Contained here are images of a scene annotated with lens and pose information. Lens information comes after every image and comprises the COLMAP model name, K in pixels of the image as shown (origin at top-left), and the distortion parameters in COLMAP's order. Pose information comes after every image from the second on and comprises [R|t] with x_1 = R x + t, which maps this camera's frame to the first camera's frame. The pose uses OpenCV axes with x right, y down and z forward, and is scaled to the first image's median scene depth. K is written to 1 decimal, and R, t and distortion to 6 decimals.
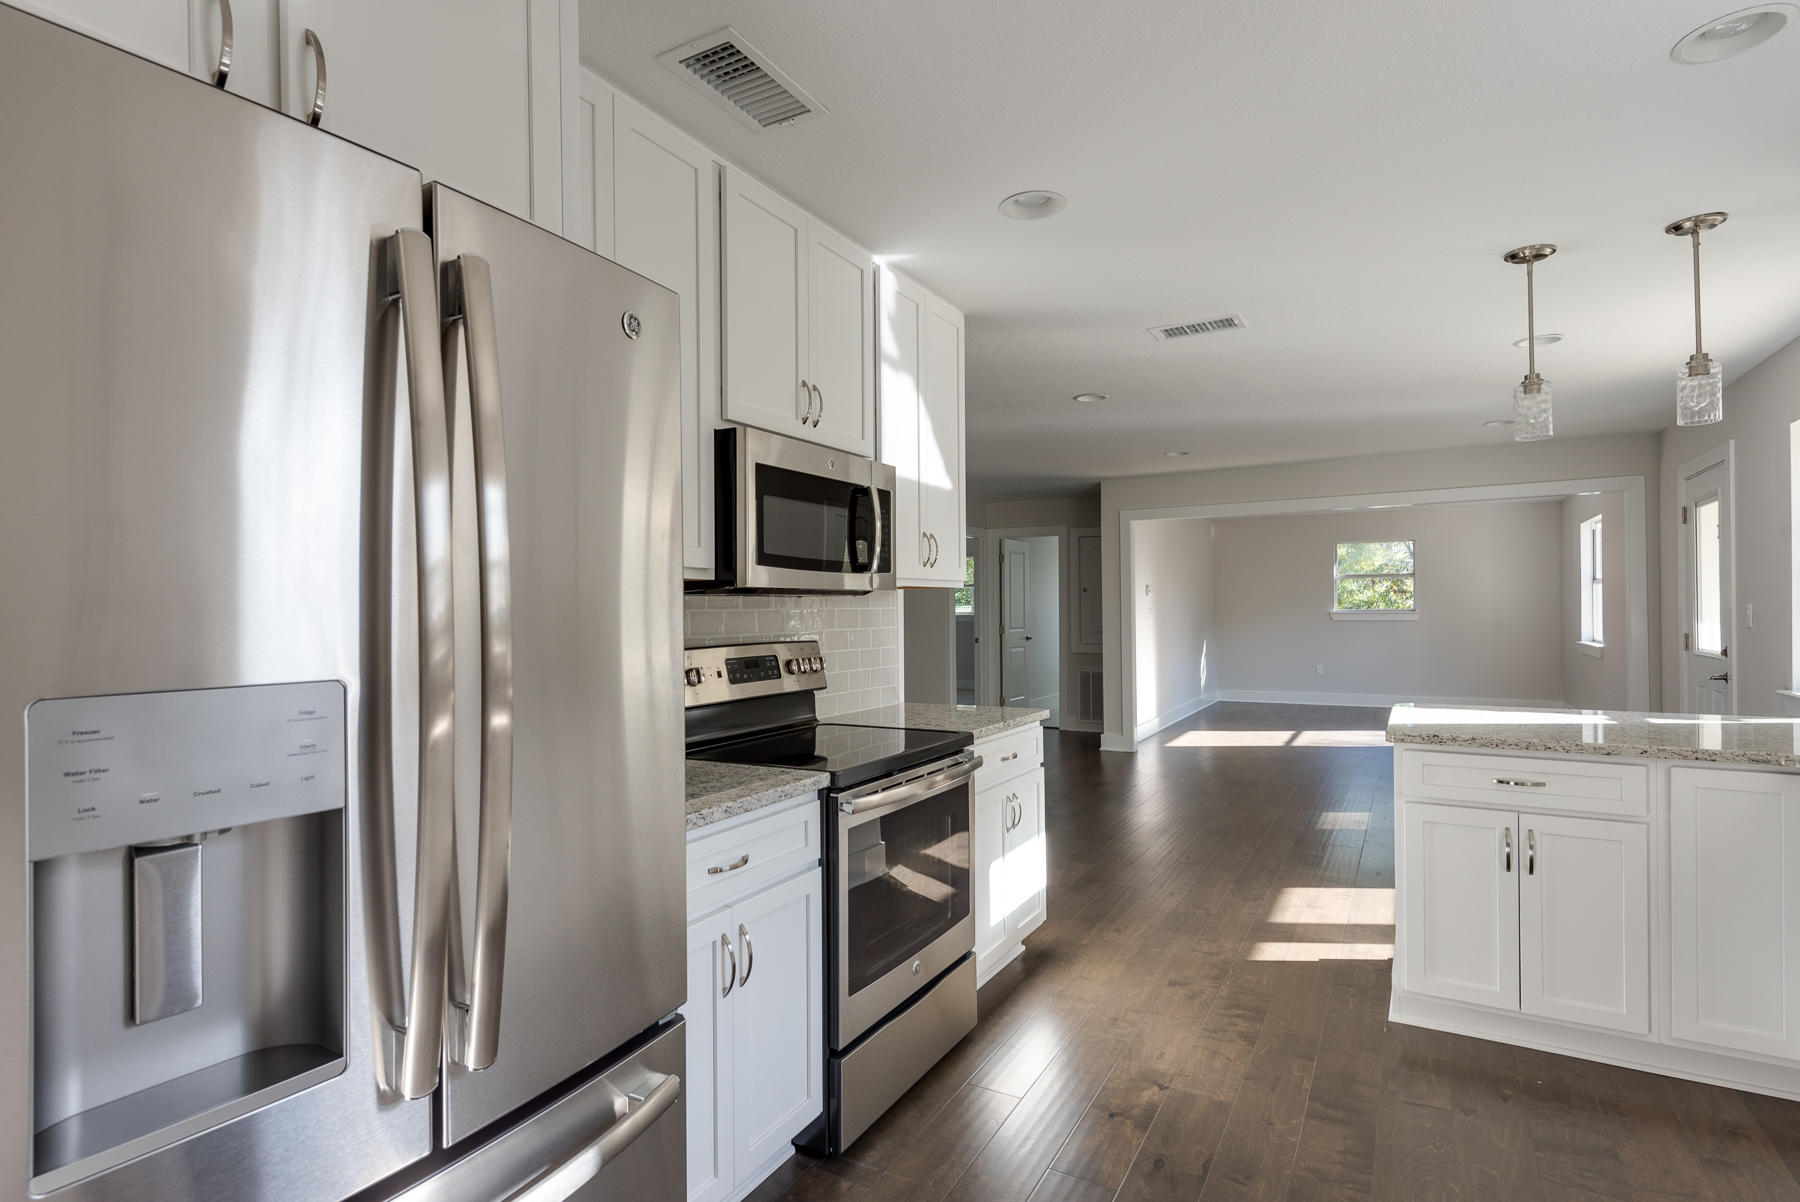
lens RADIAL K [[901.8, 0, 896.9], [0, 901.8, 607.4], [0, 0, 1]] dist [-0.000463, -0.000407]
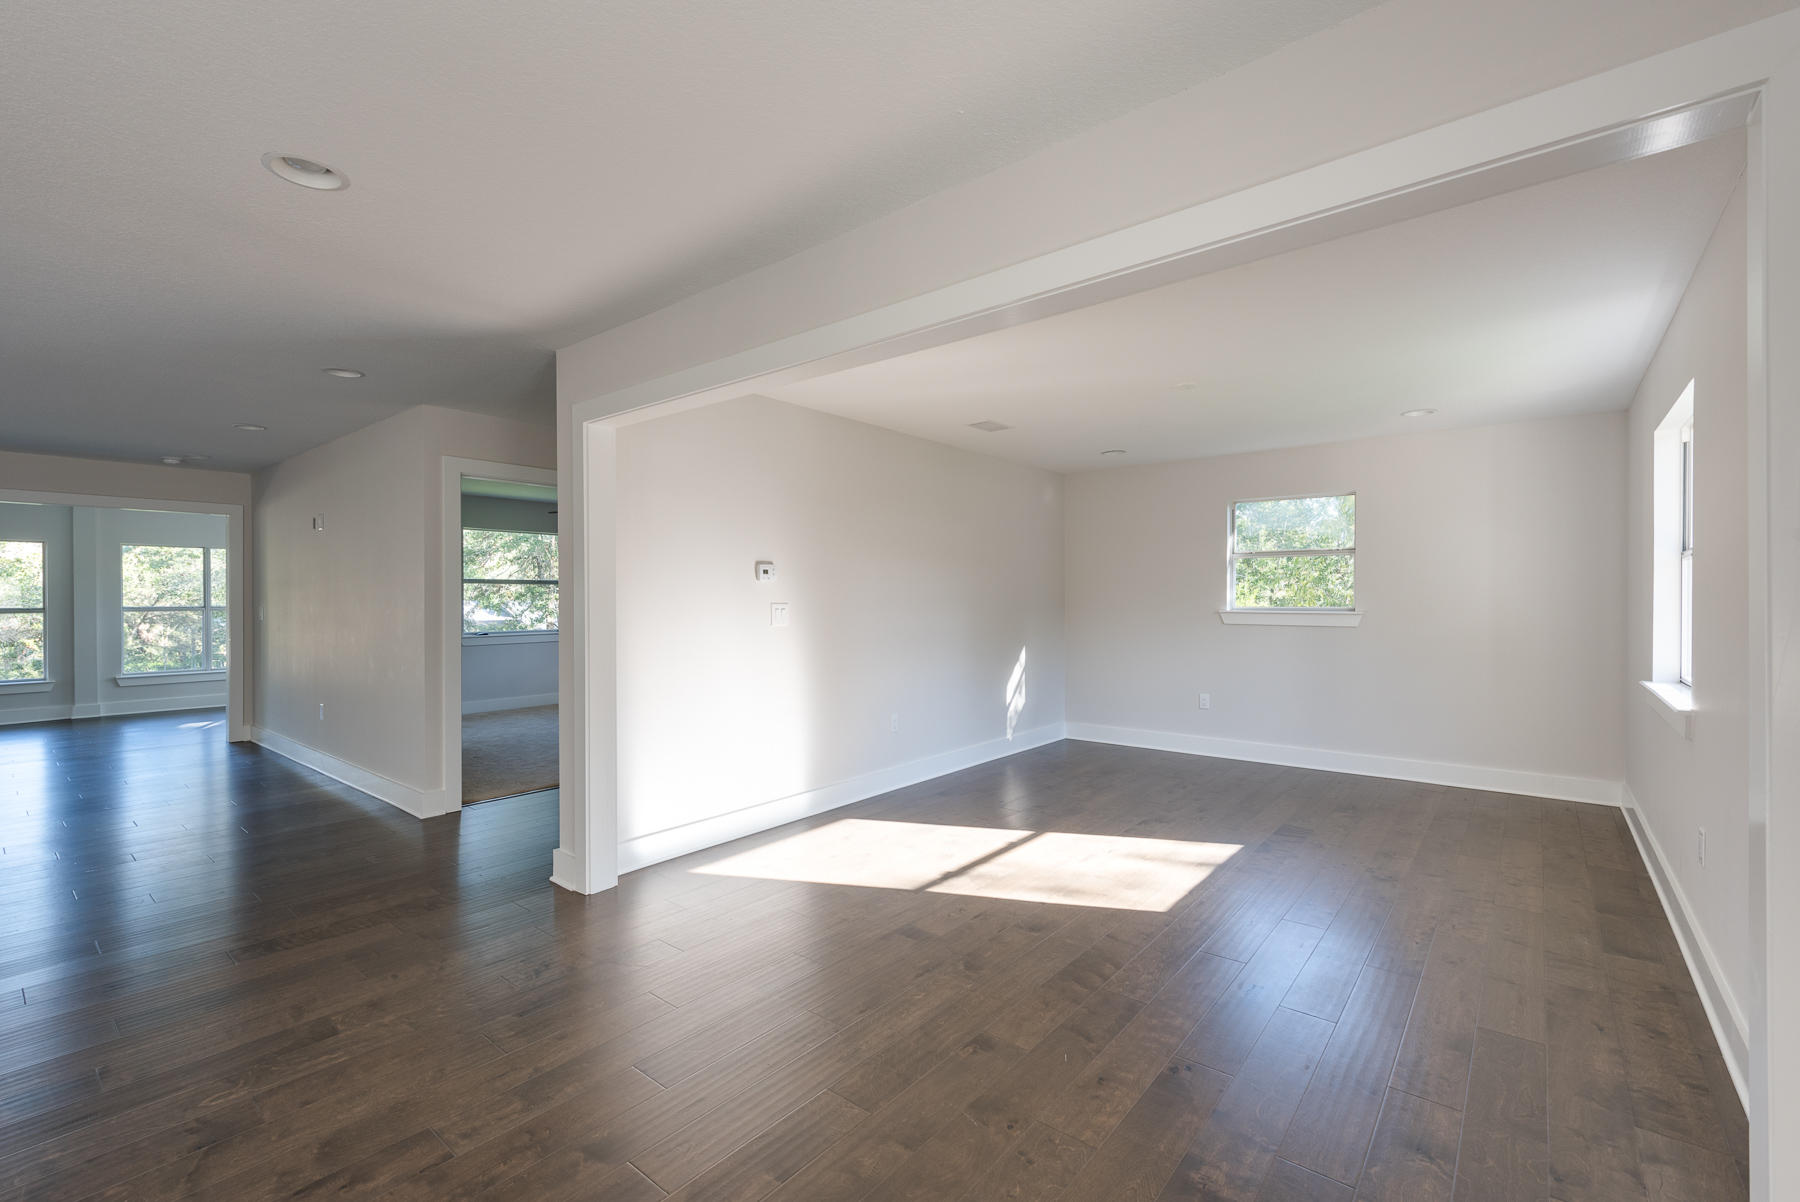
lens RADIAL K [[774.2, 0, 900.0], [0, 774.2, 601.0], [0, 0, 1]] dist [-0.000100, -0.000060]
pose [[0.985760, 0.010848, -0.167809, 1.222110], [-0.009968, 0.999932, 0.006087, -0.009040], [0.167864, -0.004327, 0.985801, 1.483734]]
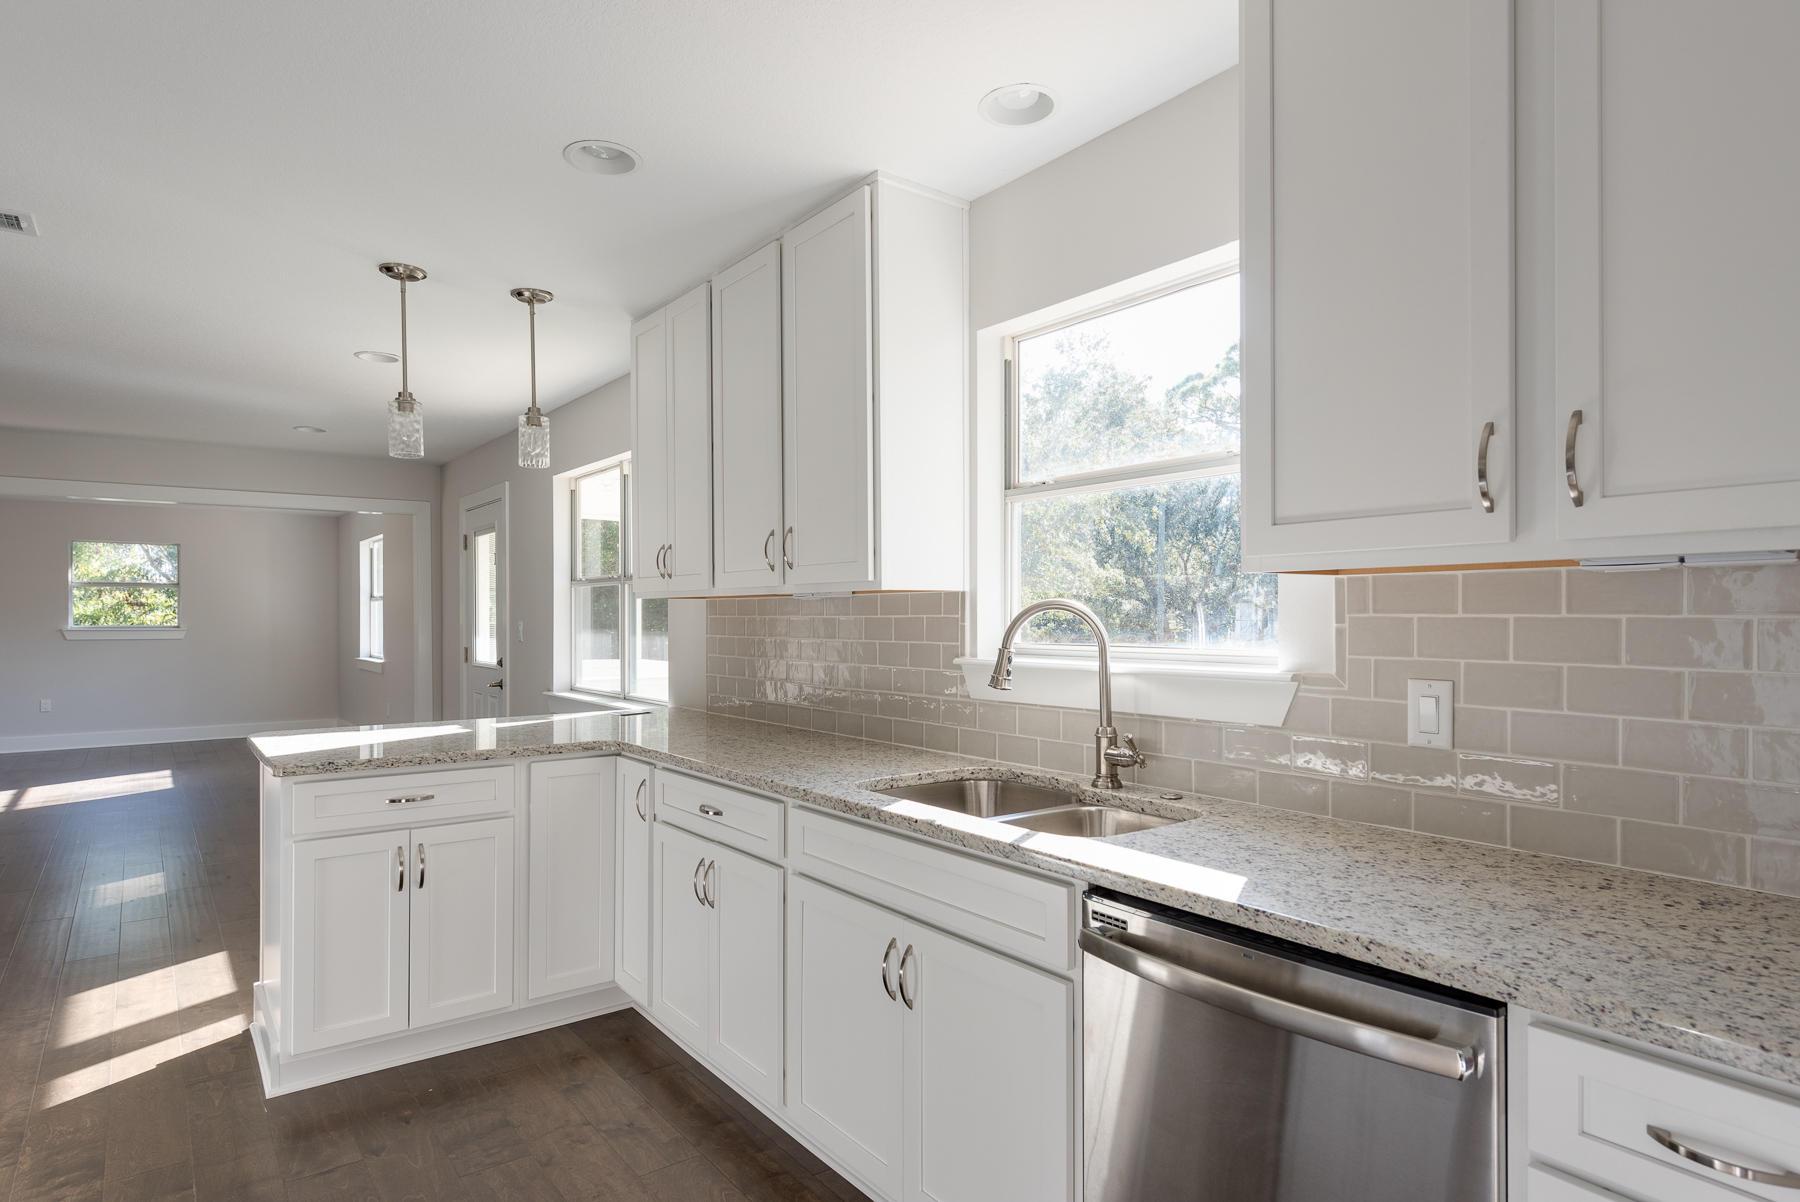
lens RADIAL K [[977.8, 0, 895.3], [0, 977.8, 619.4], [0, 0, 1]] dist [0.002325, -0.000425]
pose [[0.383944, 0.007915, 0.923323, -0.074536], [-0.003748, 0.999968, -0.007014, 0.000528], [-0.923349, -0.000767, 0.383961, 0.060722]]
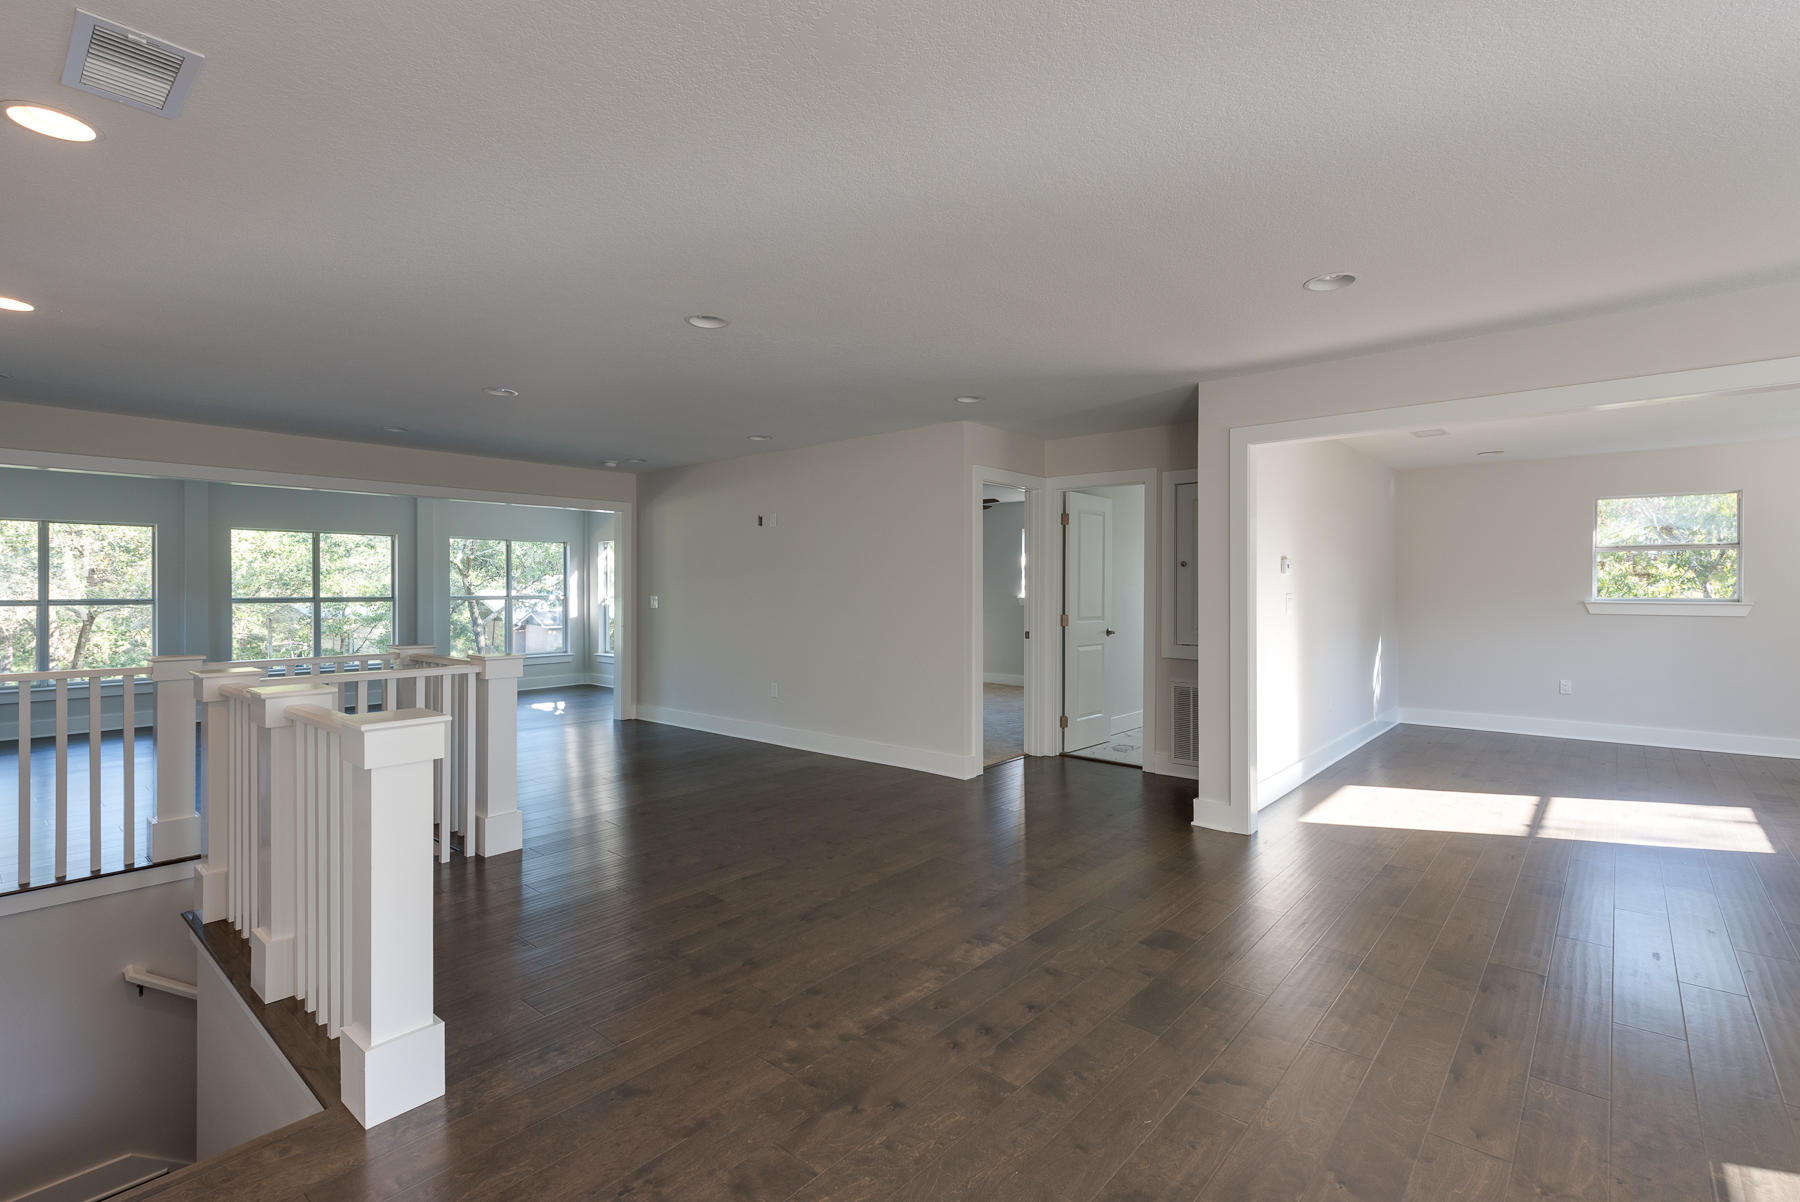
lens RADIAL K [[837.2, 0, 887.7], [0, 837.2, 593.7], [0, 0, 1]] dist [0.002880, 0.000430]
pose [[0.980108, 0.011744, -0.198116, 0.326690], [-0.010391, 0.999915, 0.007870, 0.000549], [0.198192, -0.005655, 0.980147, 0.985115]]
